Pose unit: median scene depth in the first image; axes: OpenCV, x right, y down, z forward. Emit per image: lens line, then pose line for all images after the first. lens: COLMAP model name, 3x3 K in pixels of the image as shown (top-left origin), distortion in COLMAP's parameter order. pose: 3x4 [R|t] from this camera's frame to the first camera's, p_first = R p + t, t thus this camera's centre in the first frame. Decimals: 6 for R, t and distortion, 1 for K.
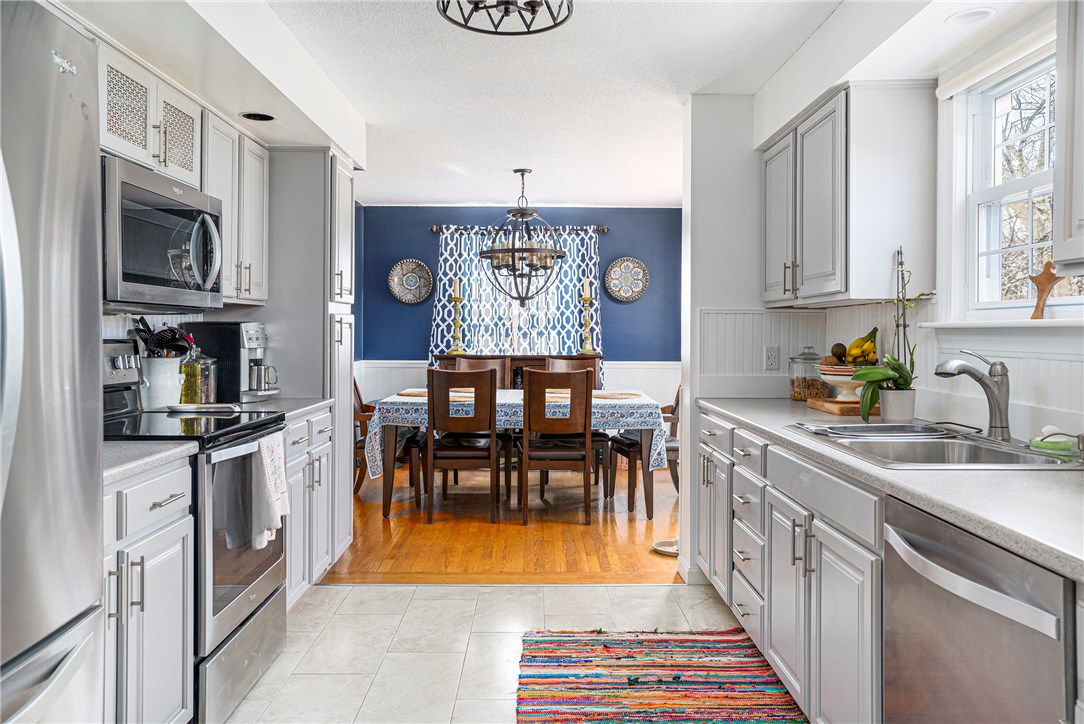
lens RADIAL K [[800.4, 0, 541.2], [0, 800.4, 345.2], [0, 0, 1]] dist [0.005894, 0.028549]
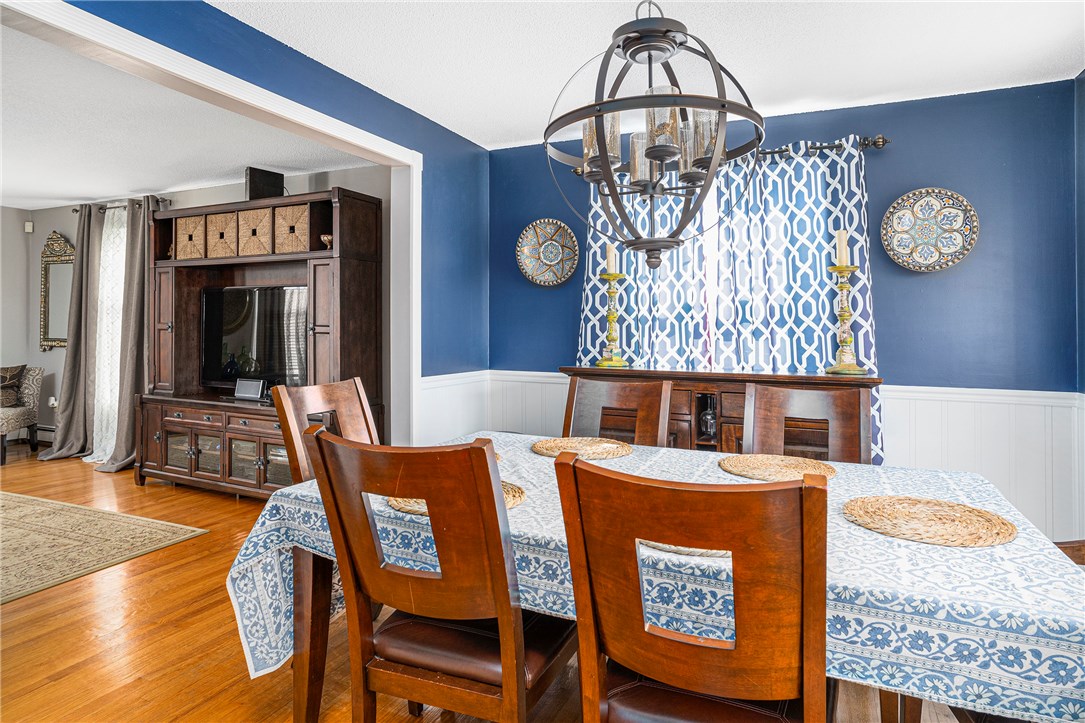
lens RADIAL K [[634.7, 0, 545.0], [0, 634.7, 297.2], [0, 0, 1]] dist [-0.008502, 0.007238]
pose [[0.916703, -0.016490, -0.399230, 0.079878], [-0.012394, 0.997494, -0.069660, -0.012706], [0.399378, 0.068806, 0.914201, 0.989355]]
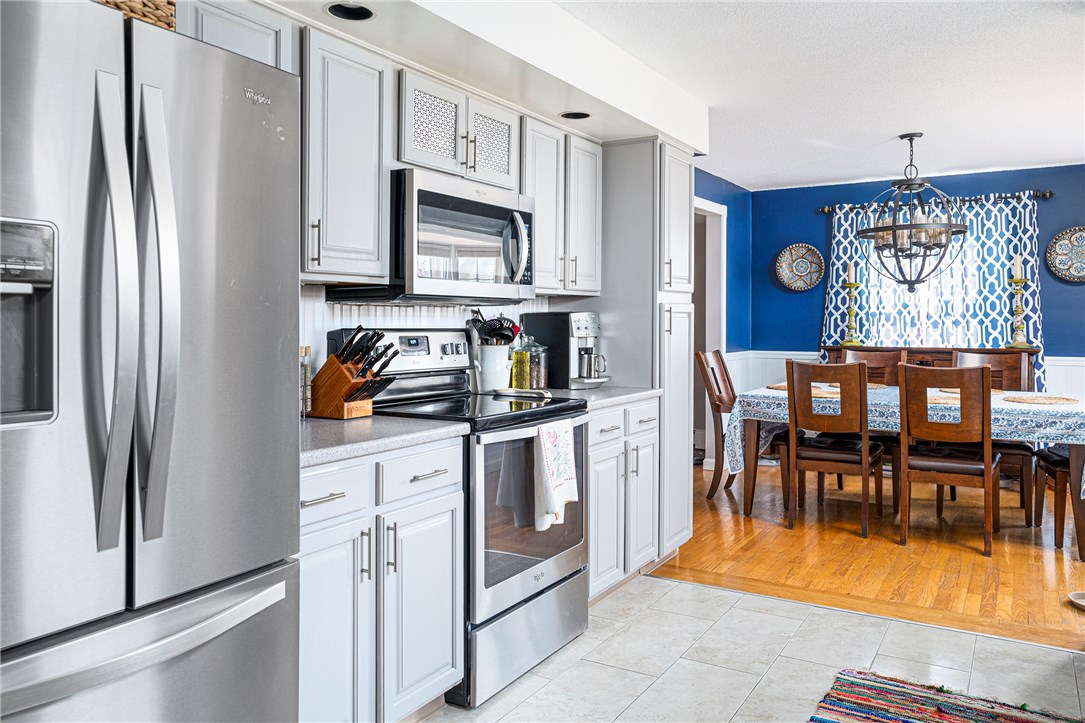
lens RADIAL K [[809.5, 0, 551.9], [0, 809.5, 322.8], [0, 0, 1]] dist [0.001972, 0.057704]
pose [[0.862935, -0.002120, -0.505310, 0.123103], [-0.005514, 0.999892, -0.013612, -0.000498], [0.505284, 0.014533, 0.862831, 0.064321]]
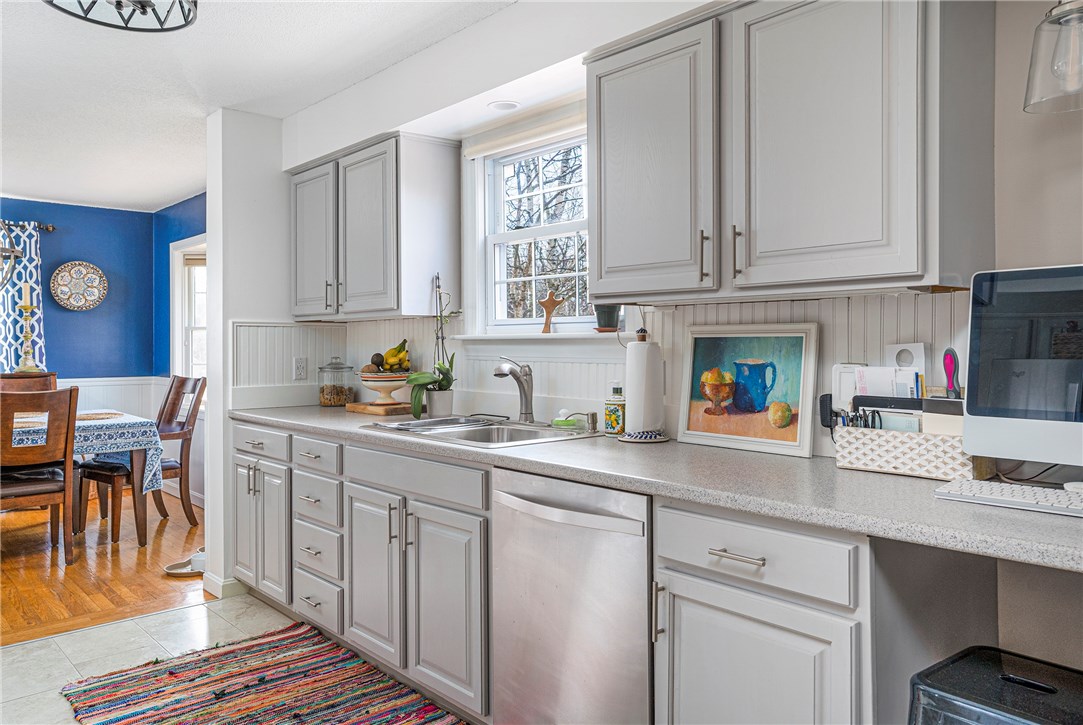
lens RADIAL K [[799.6, 0, 541.4], [0, 799.6, 346.7], [0, 0, 1]] dist [0.005894, 0.028549]
pose [[0.759990, -0.007594, 0.649890, -0.156843], [0.016894, 0.999825, -0.008073, 0.001107], [-0.649715, 0.017114, 0.759985, -0.017702]]
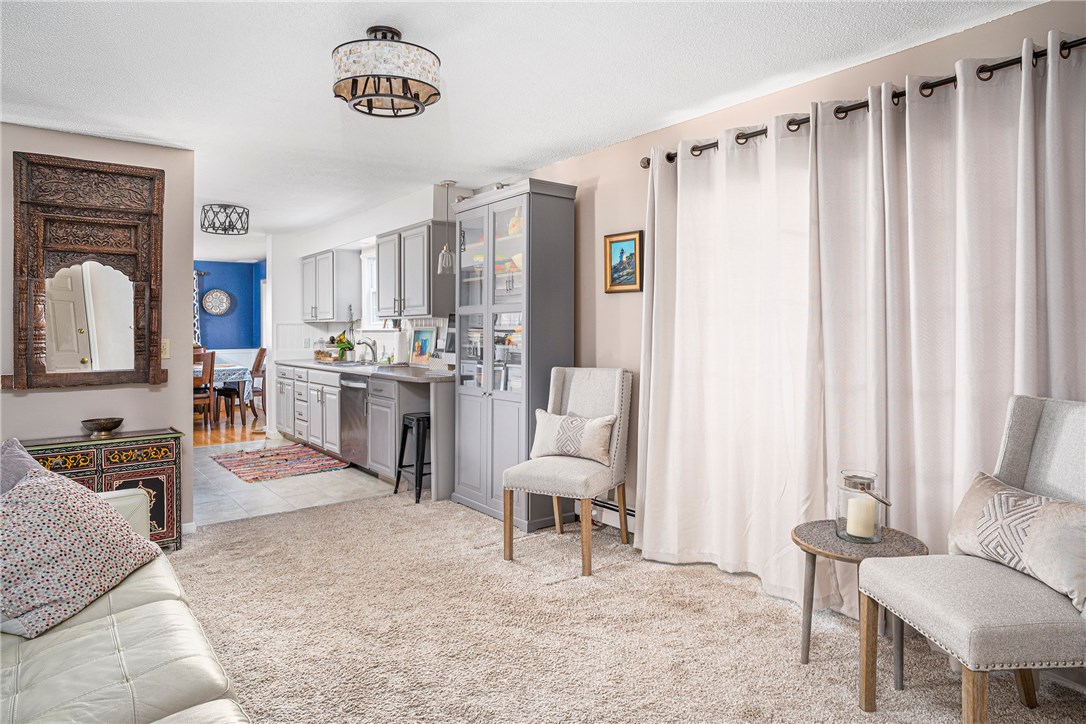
lens RADIAL K [[635.3, 0, 507.5], [0, 635.3, 330.1], [0, 0, 1]] dist [-0.008502, 0.007238]
pose [[0.818213, -0.009919, 0.574830, -0.317021], [0.019987, 0.999738, -0.011199, 0.010524], [-0.574568, 0.020652, 0.818196, -0.921900]]
